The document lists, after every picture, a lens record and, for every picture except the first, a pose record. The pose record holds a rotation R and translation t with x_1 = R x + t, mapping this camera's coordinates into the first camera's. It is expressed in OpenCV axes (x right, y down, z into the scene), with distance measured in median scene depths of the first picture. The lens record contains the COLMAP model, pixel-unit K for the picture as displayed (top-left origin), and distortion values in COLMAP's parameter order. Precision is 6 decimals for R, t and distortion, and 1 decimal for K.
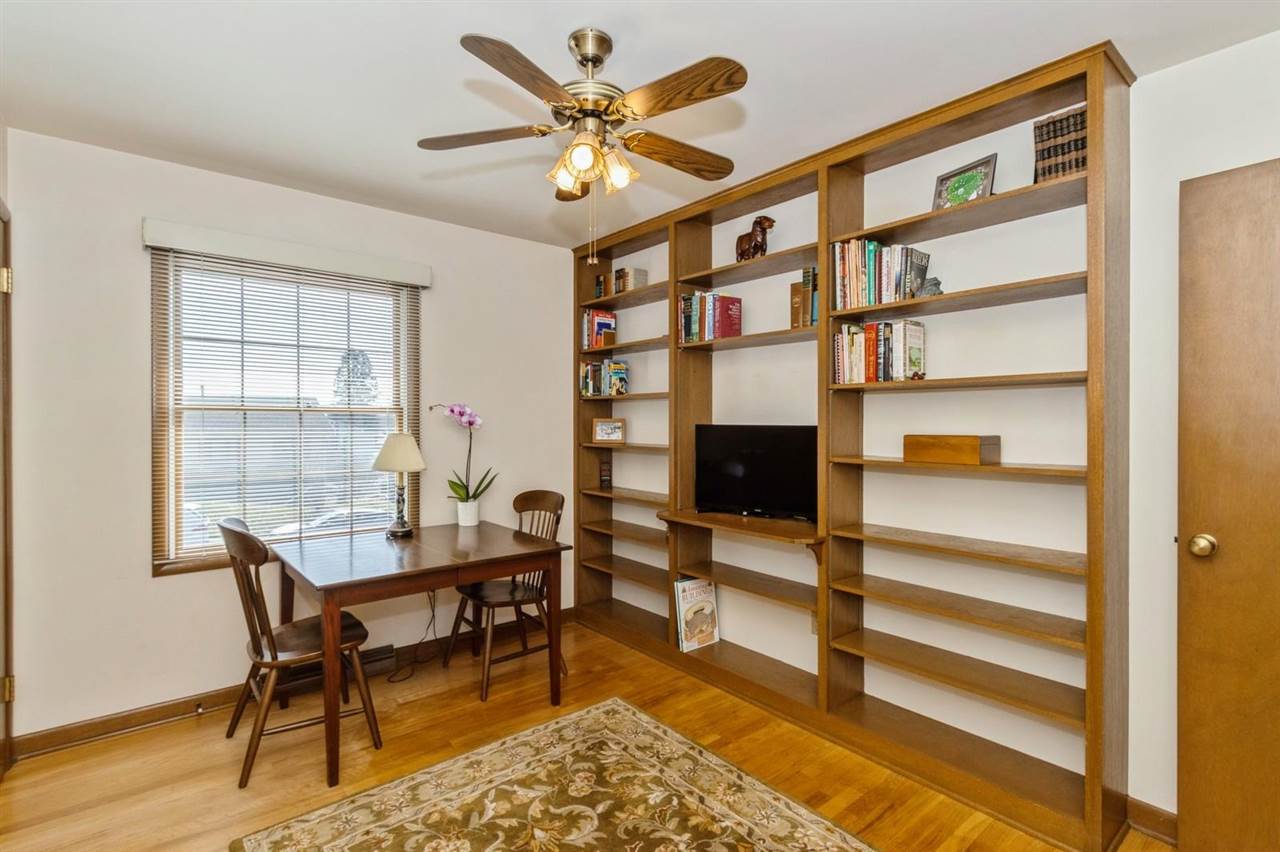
lens RADIAL K [[613.7, 0, 641.3], [0, 613.7, 424.6], [0, 0, 1]] dist [0.000010, -0.001051]
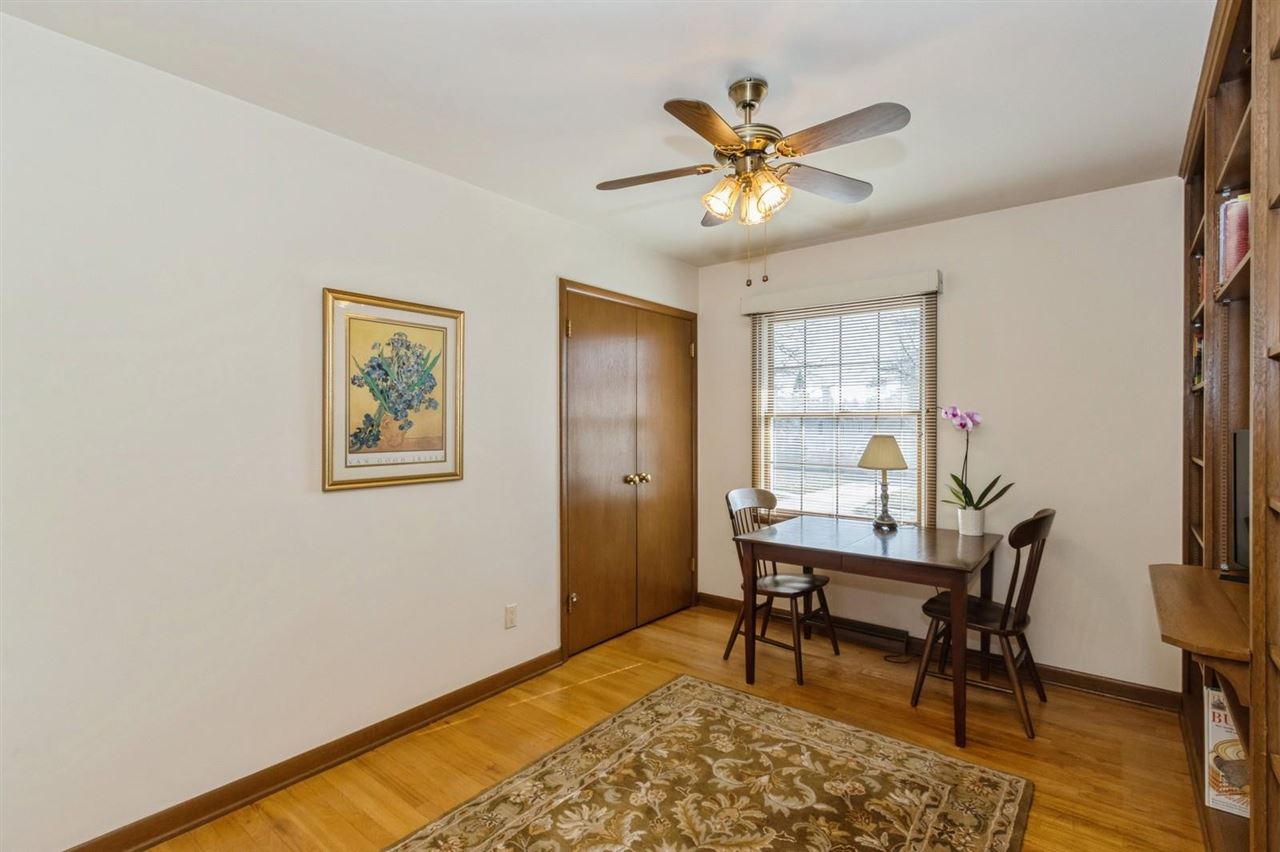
lens RADIAL K [[613.7, 0, 633.5], [0, 613.7, 426.7], [0, 0, 1]] dist [0.000010, -0.001051]
pose [[0.171406, 0.000044, -0.985200, 0.774866], [-0.009968, 0.999949, -0.001690, 0.008471], [0.985150, 0.010111, 0.171398, 0.463766]]
